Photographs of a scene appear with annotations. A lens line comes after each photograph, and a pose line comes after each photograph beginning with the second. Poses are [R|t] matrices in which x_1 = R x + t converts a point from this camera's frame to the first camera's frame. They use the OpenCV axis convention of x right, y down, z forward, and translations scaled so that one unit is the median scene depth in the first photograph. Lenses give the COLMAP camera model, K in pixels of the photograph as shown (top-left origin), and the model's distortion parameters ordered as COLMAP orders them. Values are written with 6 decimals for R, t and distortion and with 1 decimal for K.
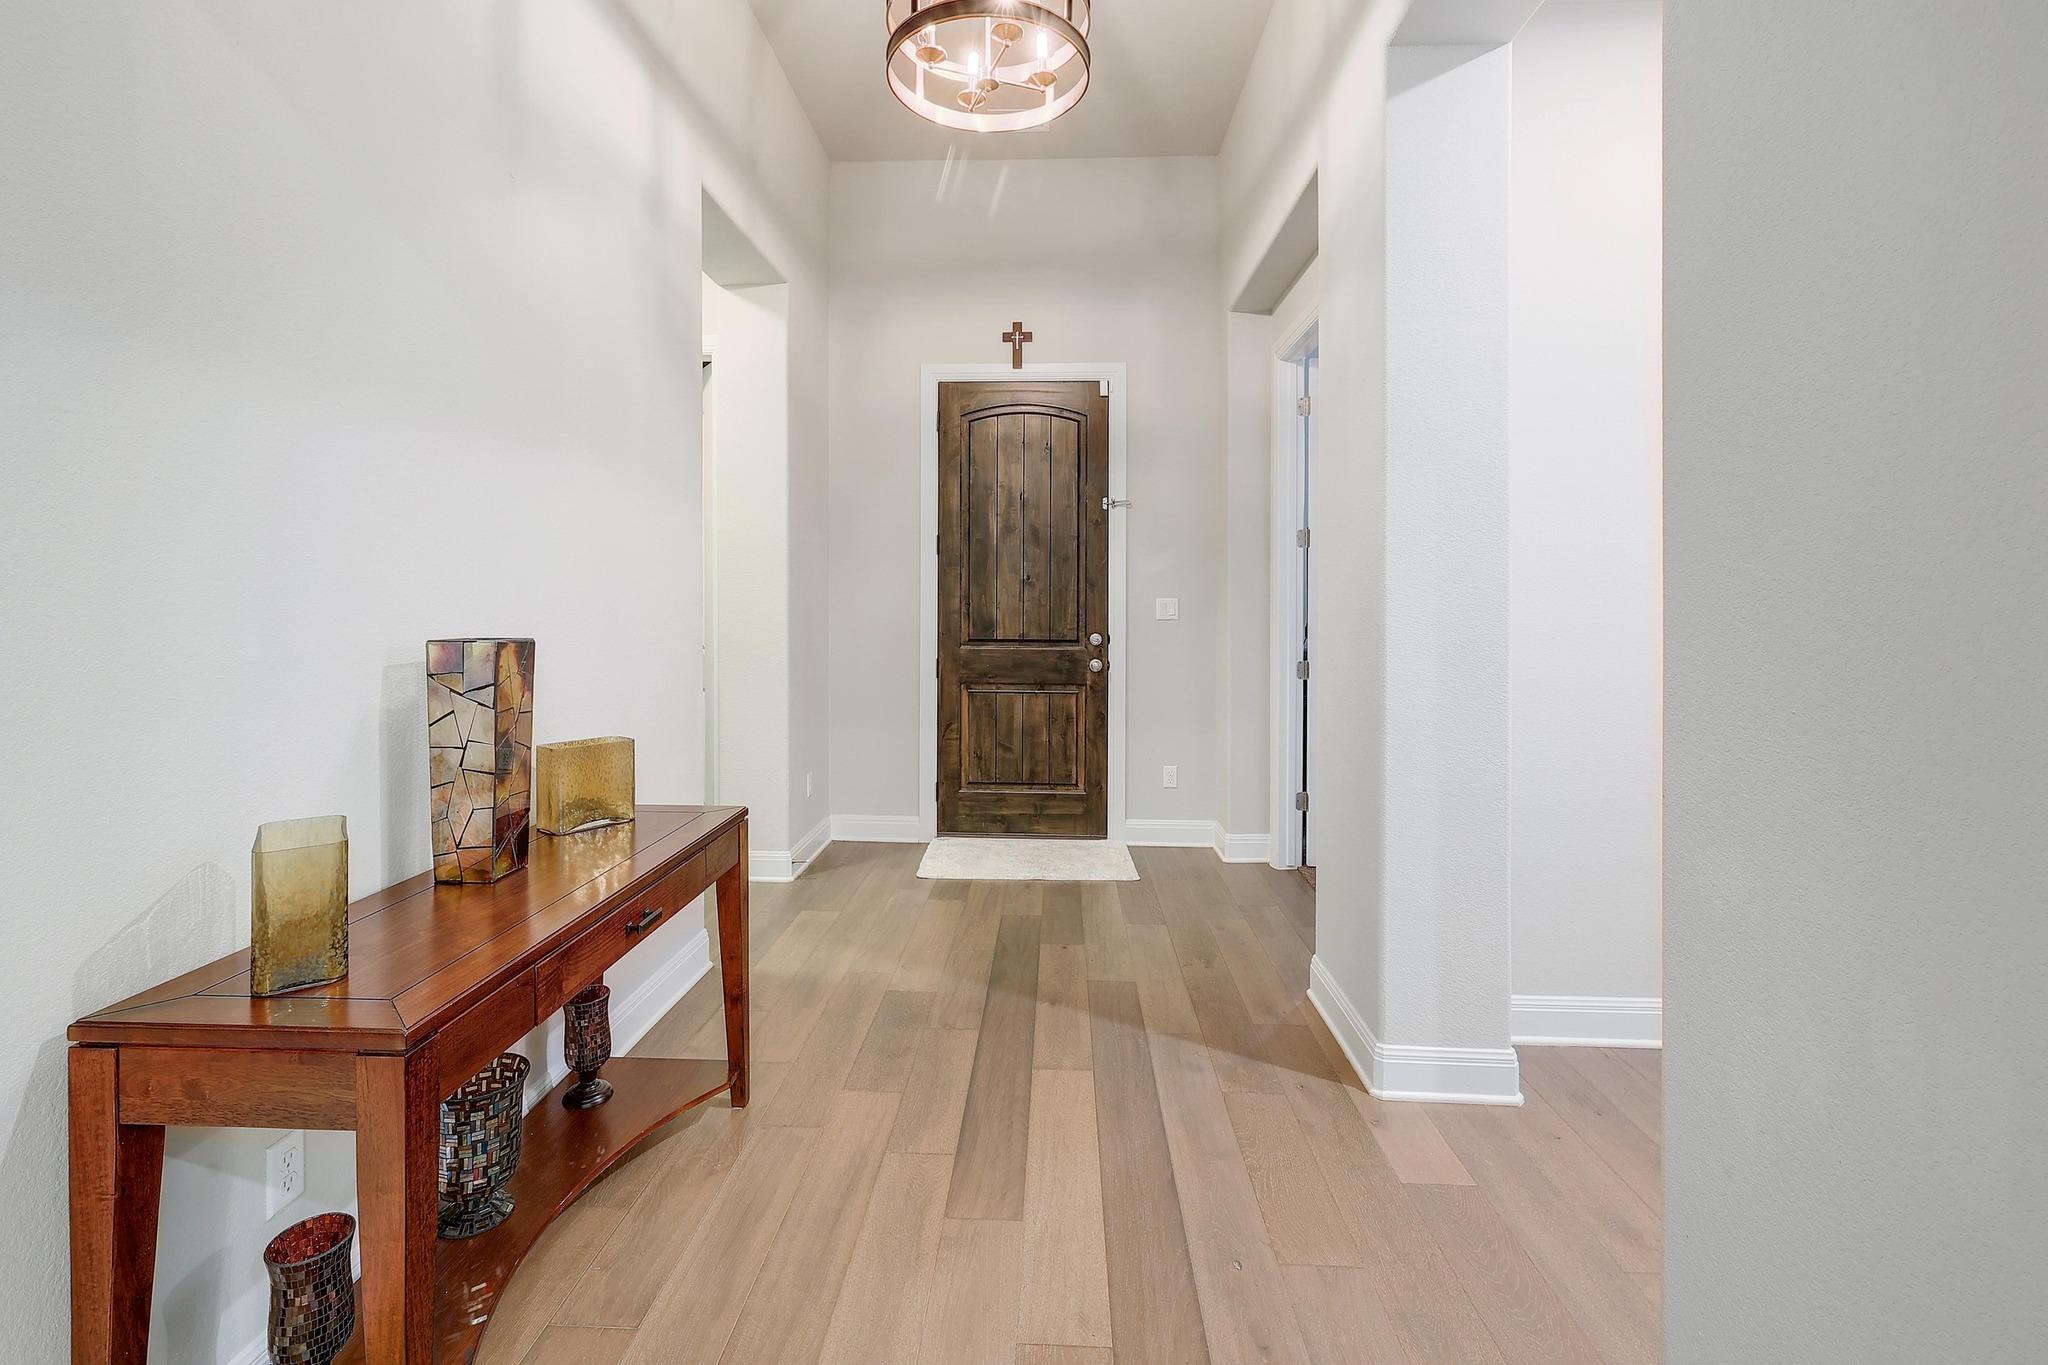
lens RADIAL K [[896.8, 0, 1013.5], [0, 896.8, 596.2], [0, 0, 1]] dist [-0.002861, 0.000515]
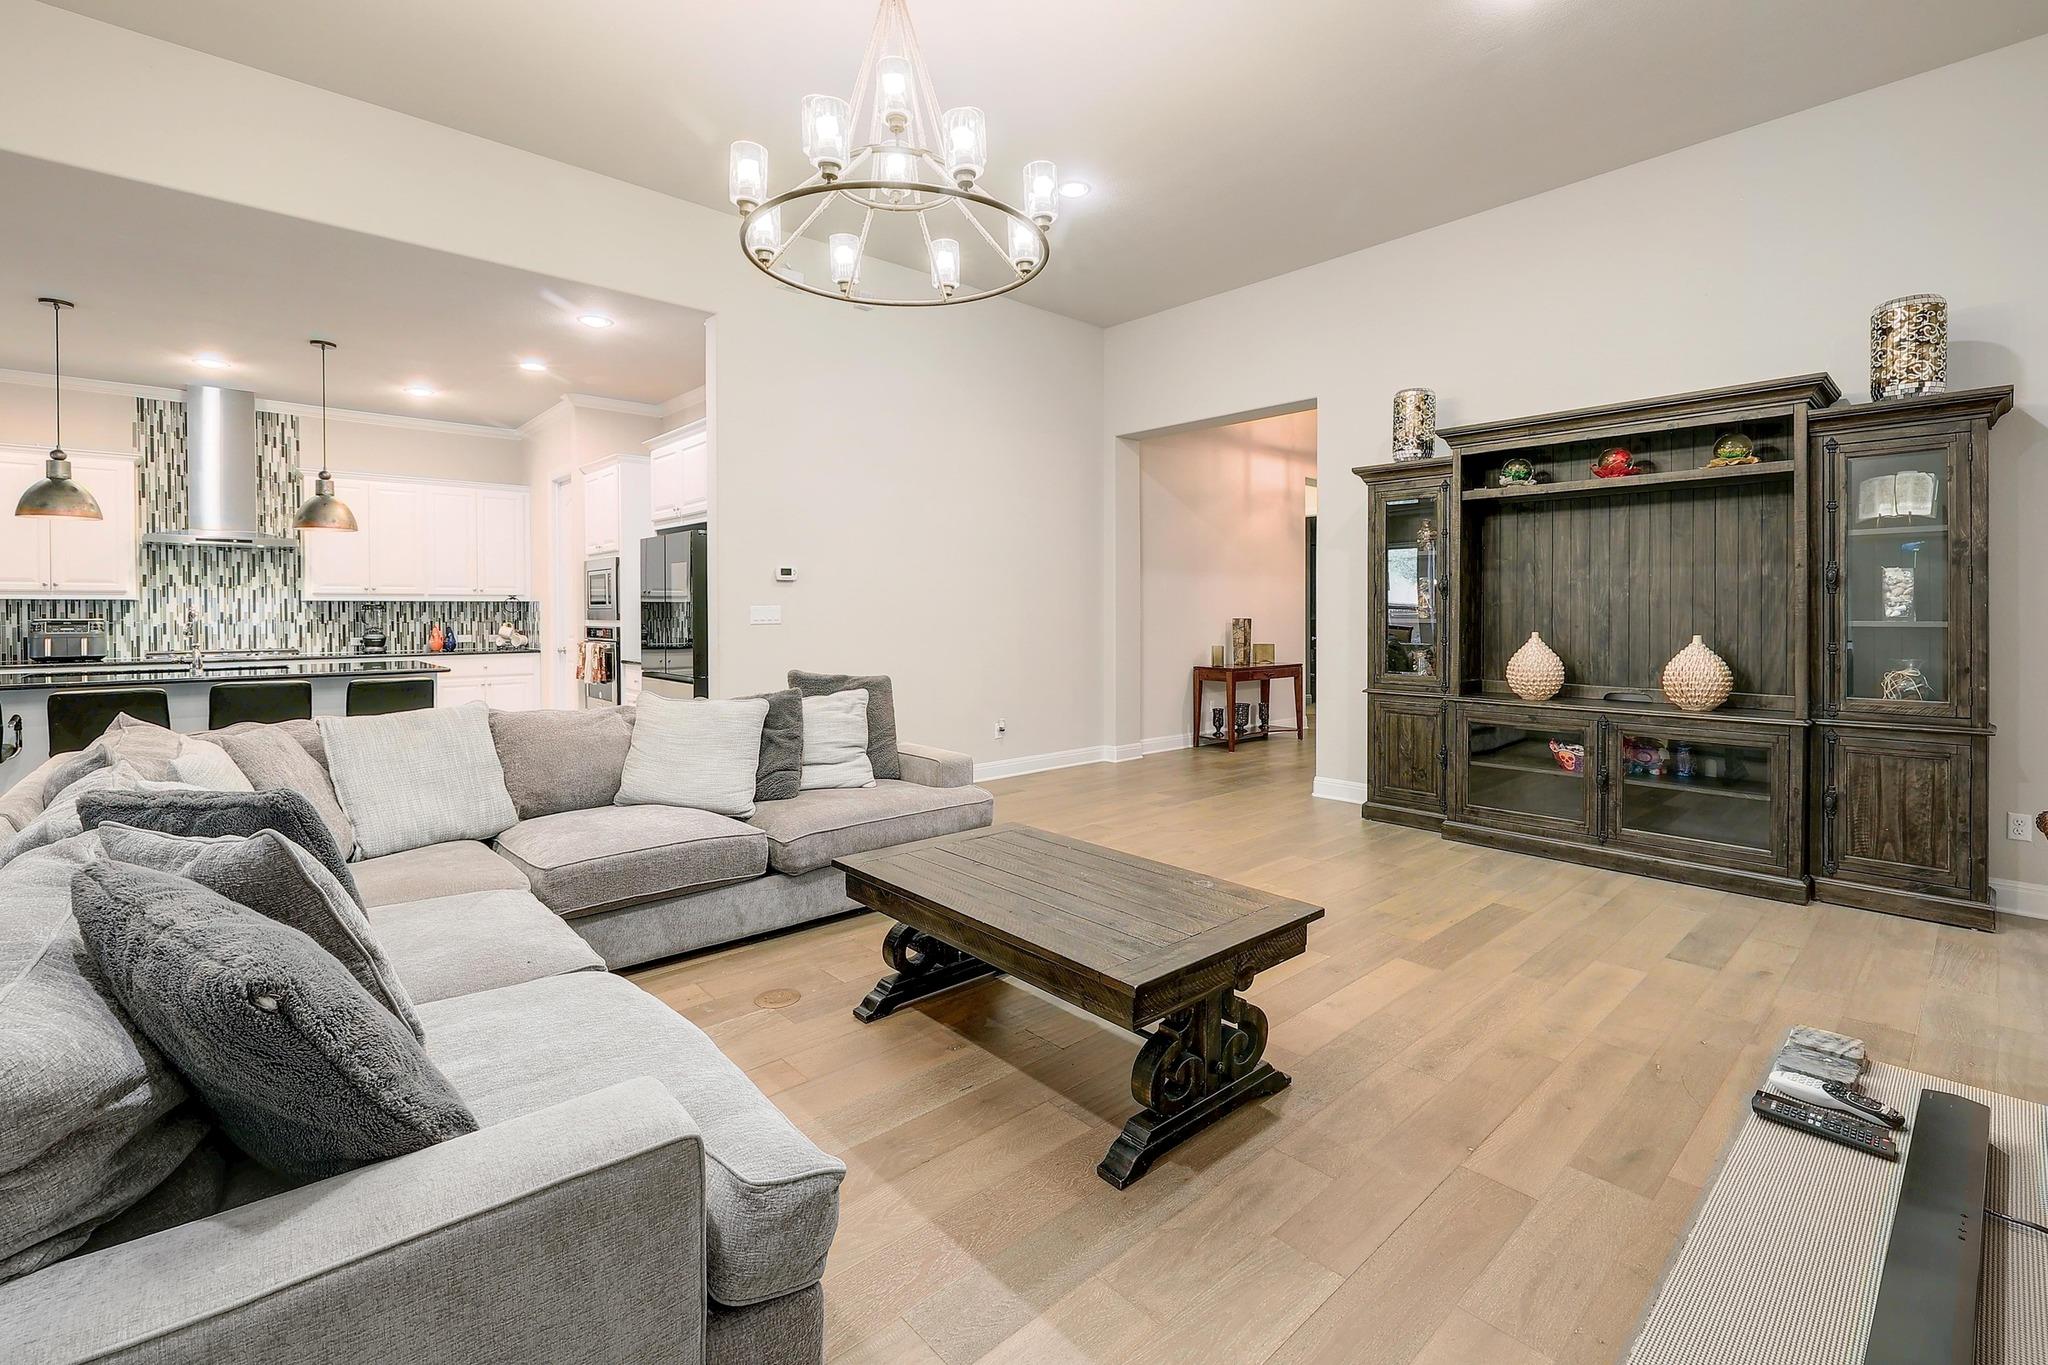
lens RADIAL K [[896.8, 0, 1026.0], [0, 896.8, 620.2], [0, 0, 1]] dist [-0.002861, 0.000515]
pose [[0.711109, 0.006553, -0.703051, 2.018350], [0.003558, 0.999910, 0.012920, -0.012089], [0.703073, -0.011689, 0.711022, -3.324091]]
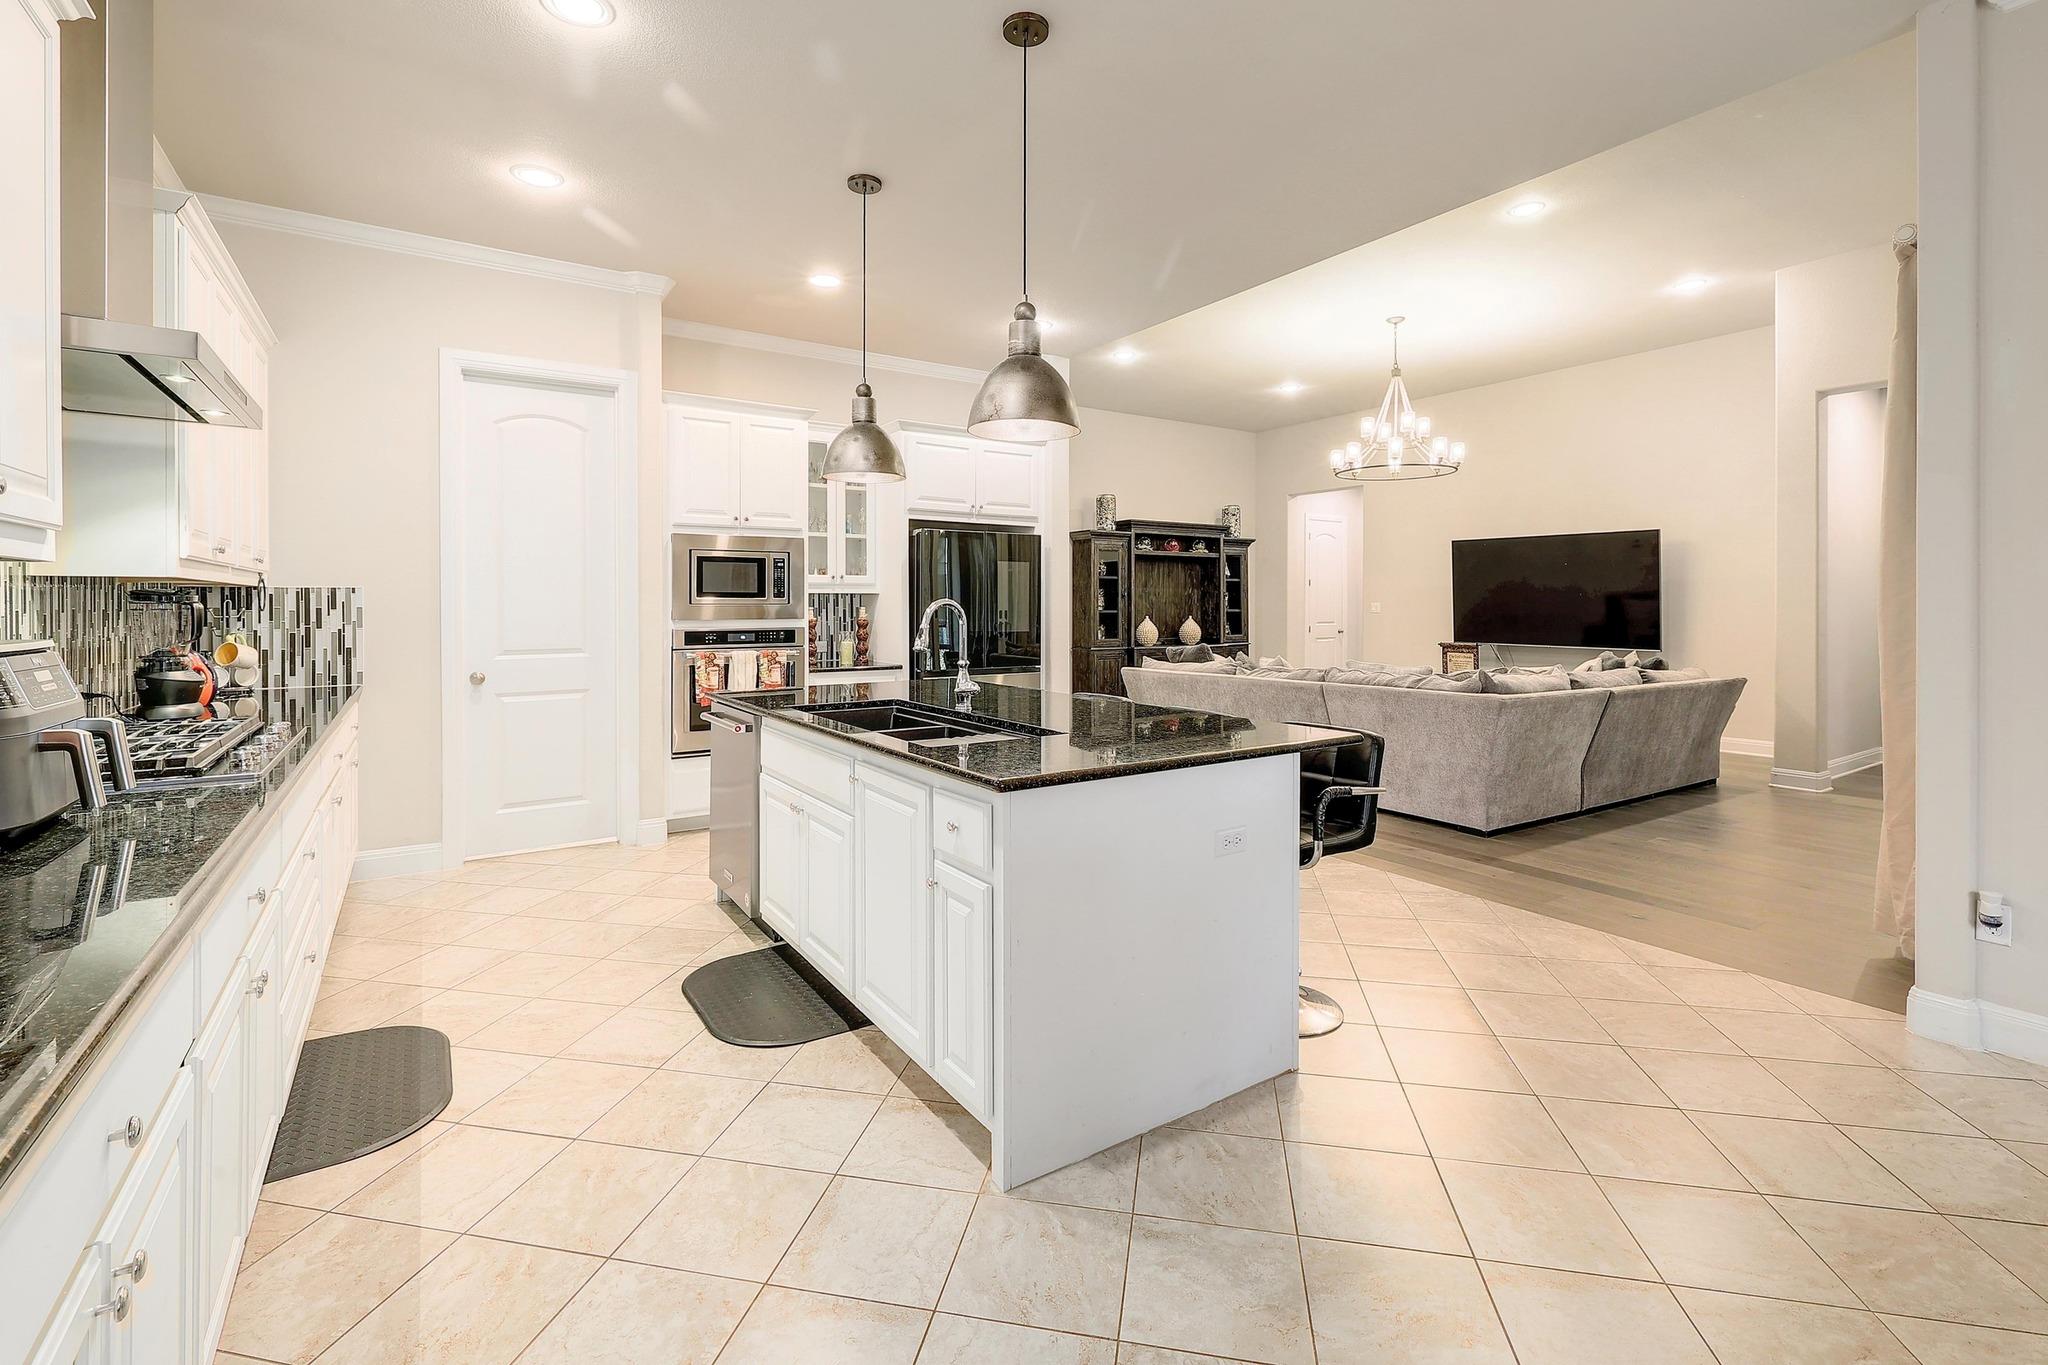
lens RADIAL K [[896.8, 0, 1014.4], [0, 896.8, 605.3], [0, 0, 1]] dist [-0.002861, 0.000515]
pose [[0.807944, -0.001840, 0.589256, -3.120097], [0.001011, 0.999998, 0.001737, -0.017447], [-0.589258, -0.000807, 0.807944, -4.678137]]
